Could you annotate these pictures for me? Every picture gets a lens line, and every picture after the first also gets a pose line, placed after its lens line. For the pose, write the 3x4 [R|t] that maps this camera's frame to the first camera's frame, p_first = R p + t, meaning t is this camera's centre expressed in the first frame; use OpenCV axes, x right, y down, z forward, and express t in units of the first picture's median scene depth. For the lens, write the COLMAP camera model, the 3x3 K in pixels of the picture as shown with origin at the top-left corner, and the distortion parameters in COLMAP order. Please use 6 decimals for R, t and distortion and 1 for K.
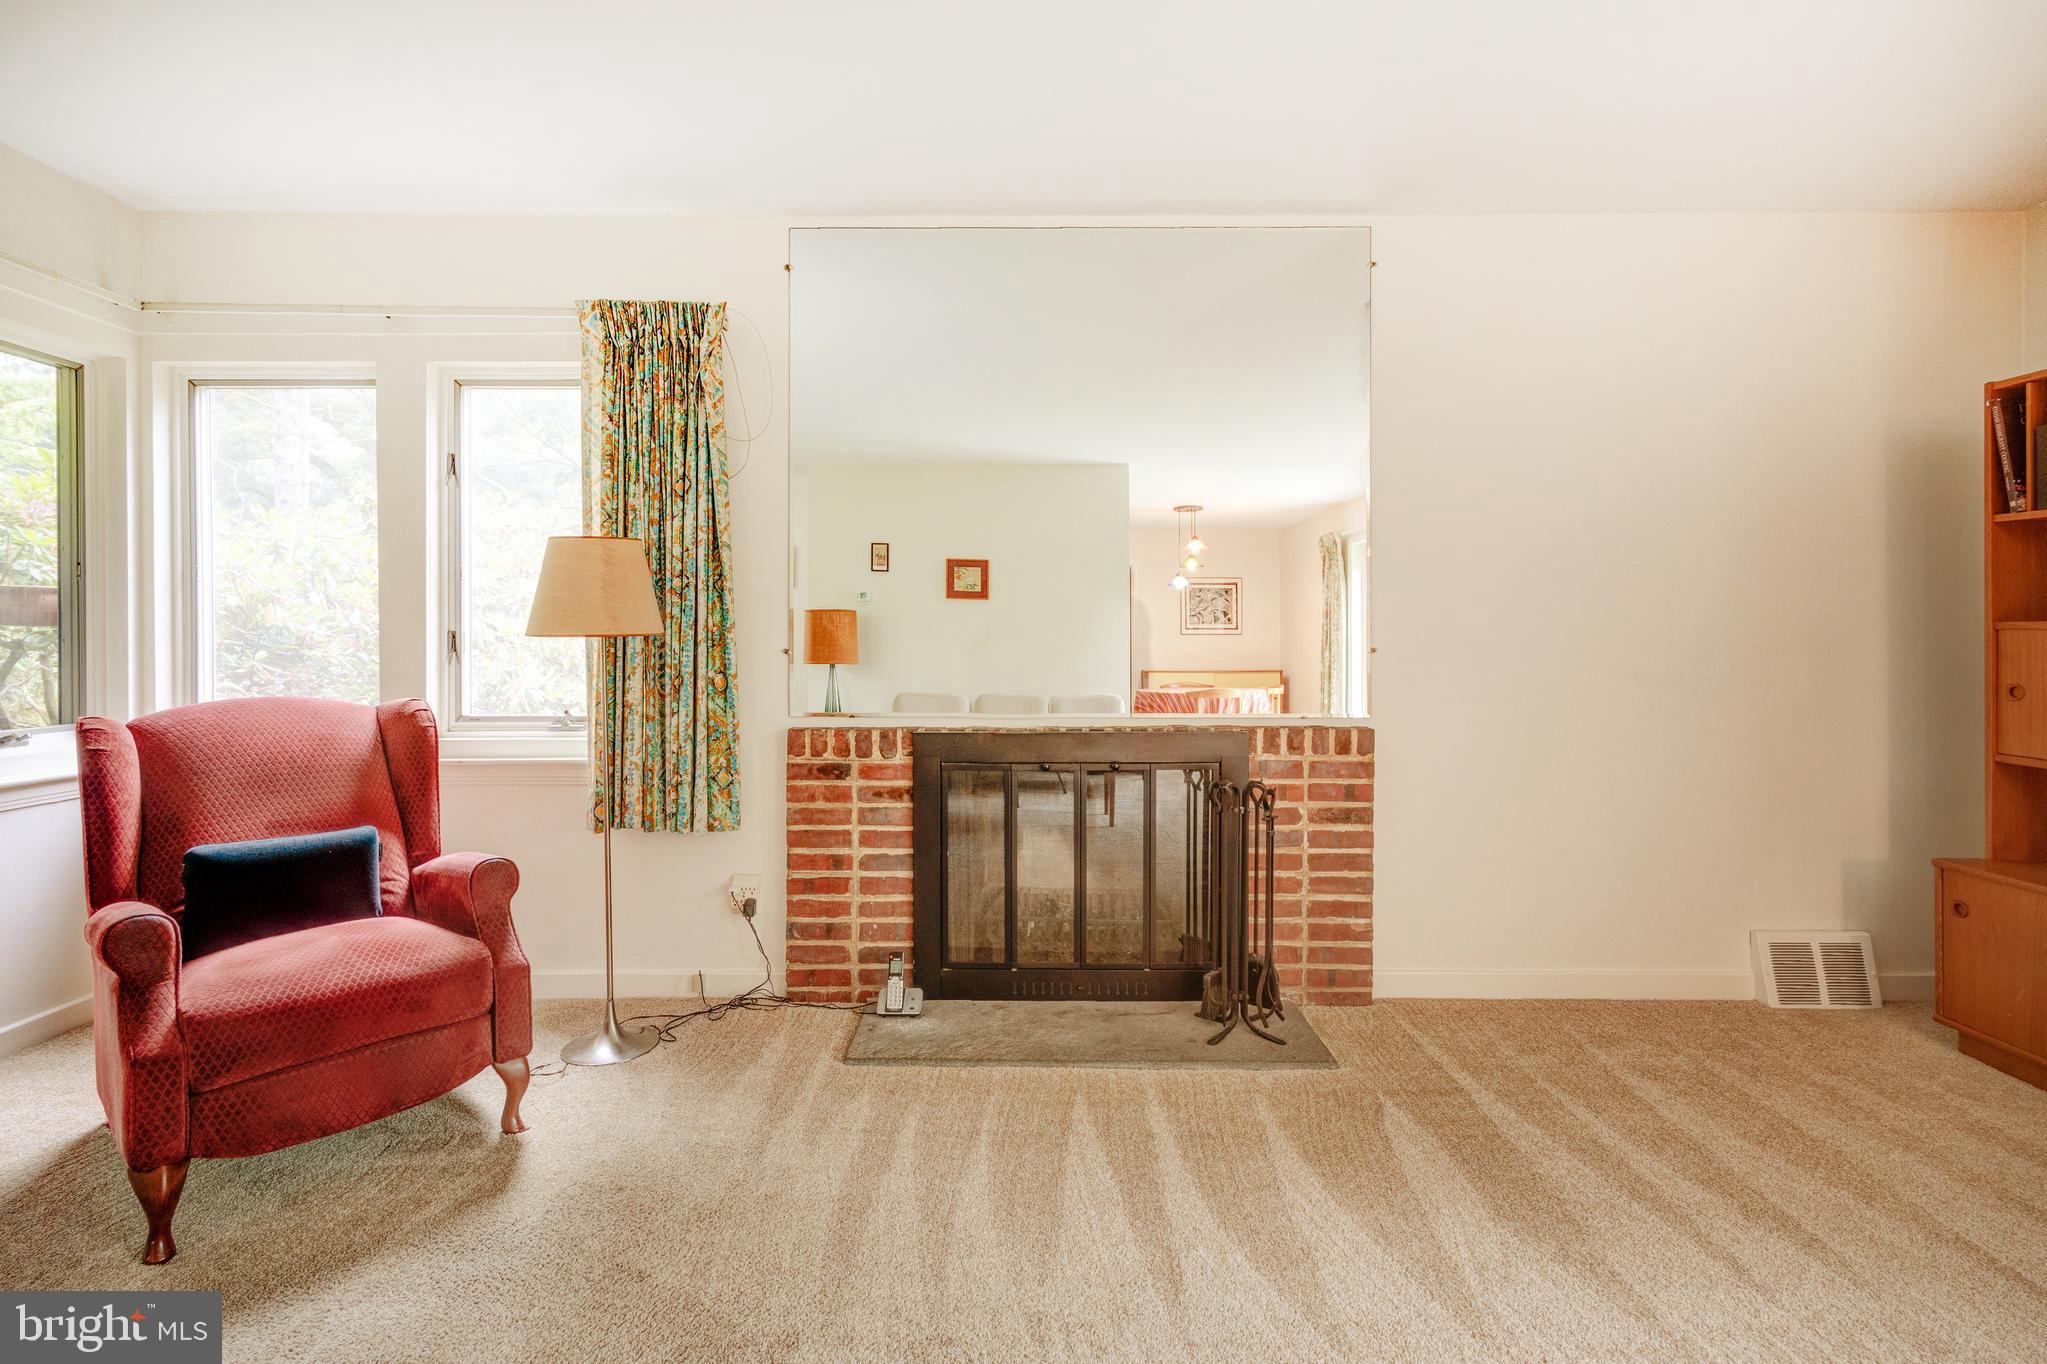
lens RADIAL K [[978.7, 0, 1006.2], [0, 978.7, 645.1], [0, 0, 1]] dist [0.018616, -0.004743]
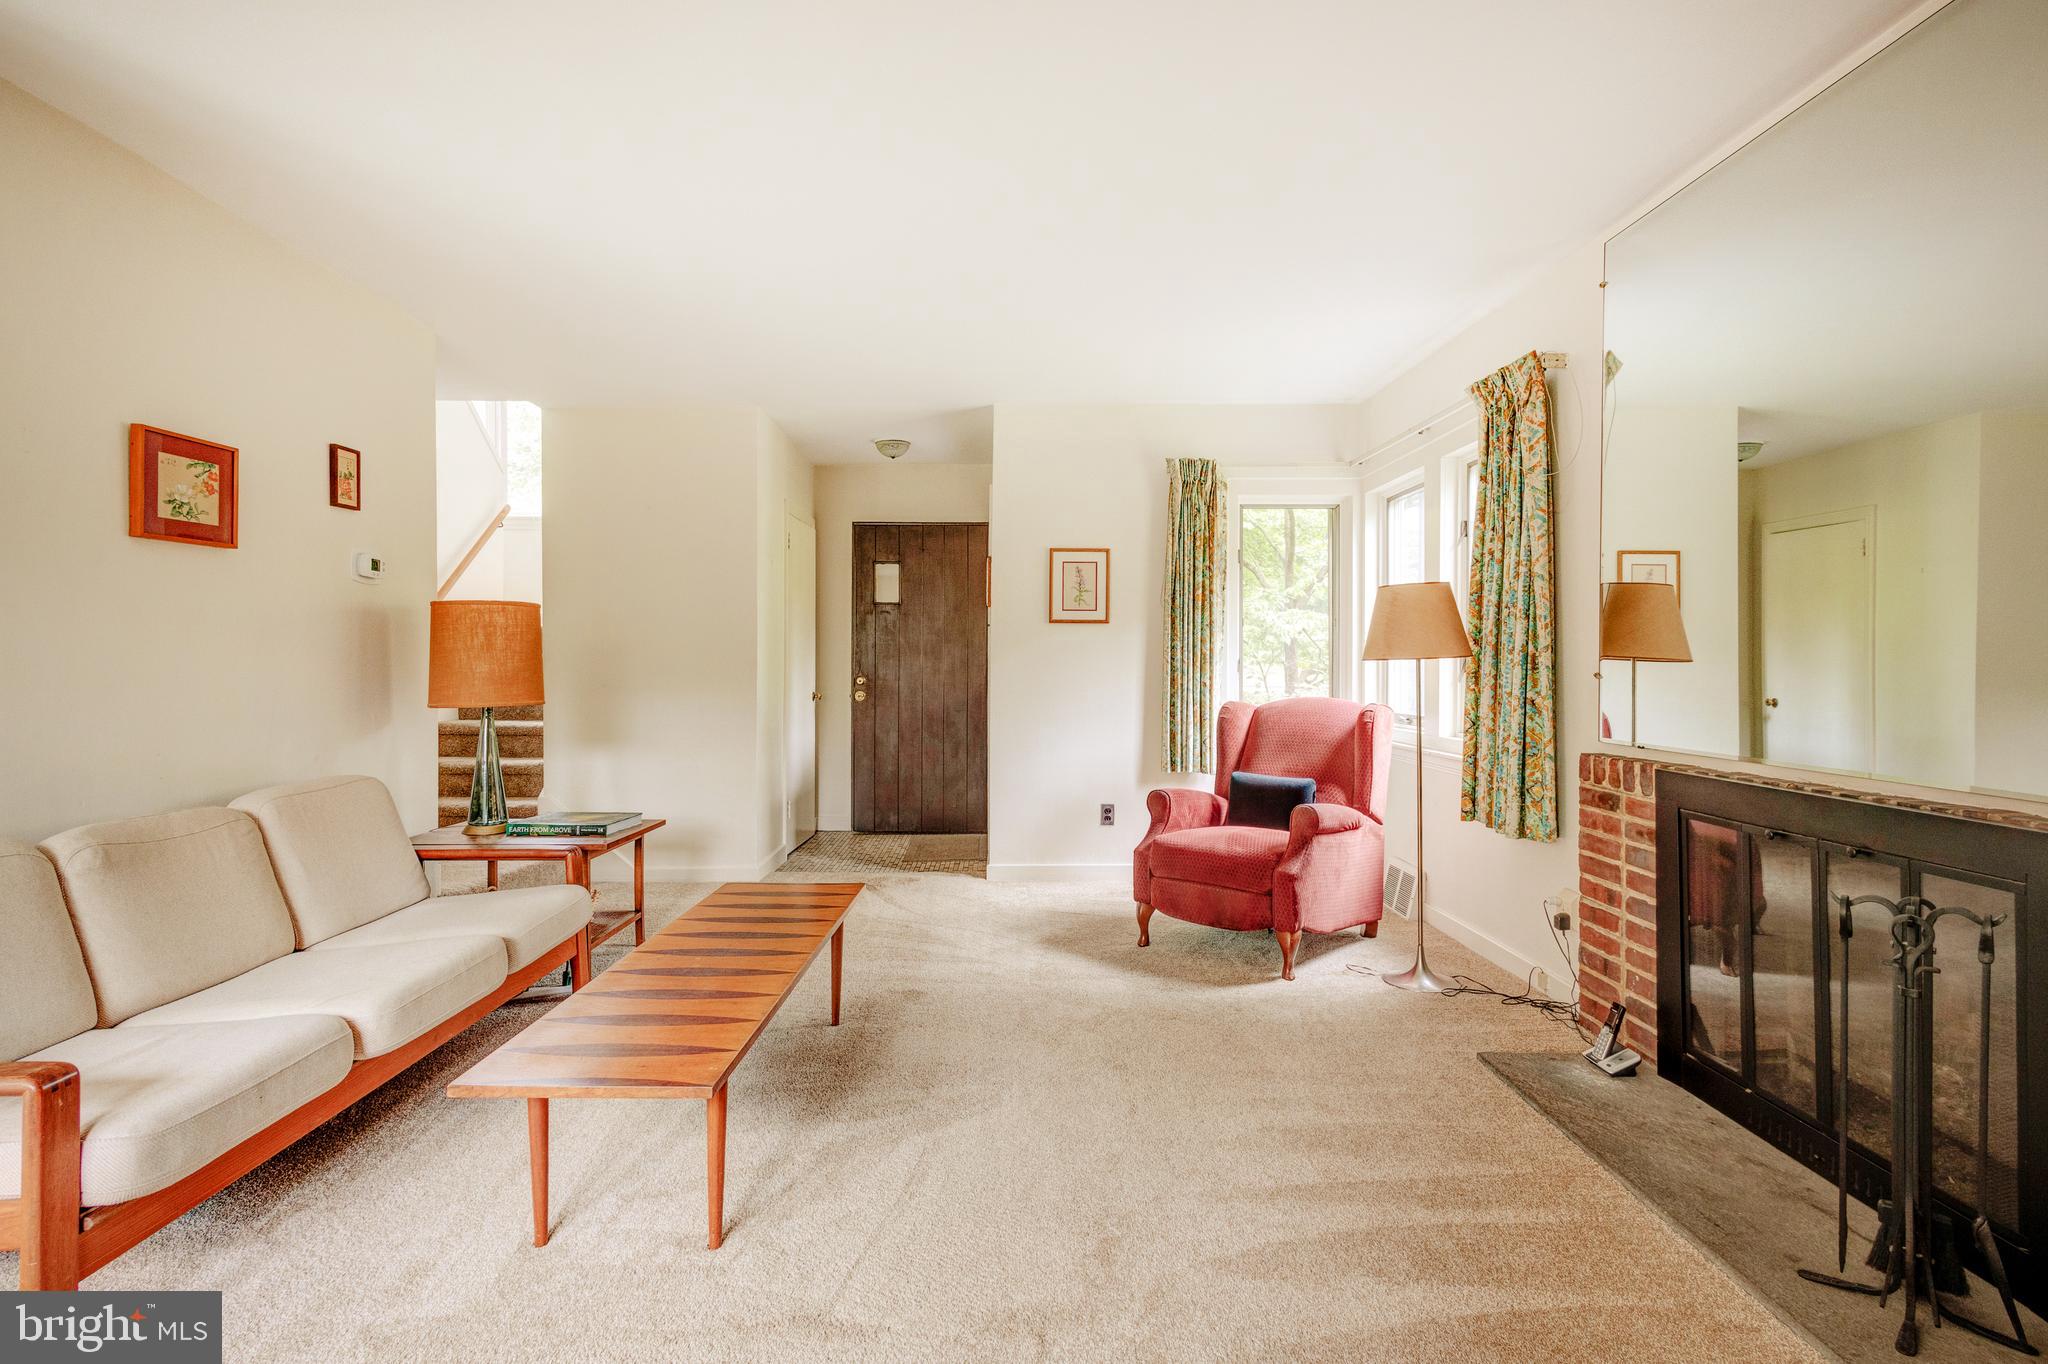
lens RADIAL K [[979.2, 0, 1006.1], [0, 979.2, 666.2], [0, 0, 1]] dist [0.018616, -0.004743]
pose [[-0.006893, 0.004638, -0.999965, 0.788928], [-0.001815, 0.999988, 0.004651, -0.006220], [0.999975, 0.001847, -0.006884, 0.419031]]
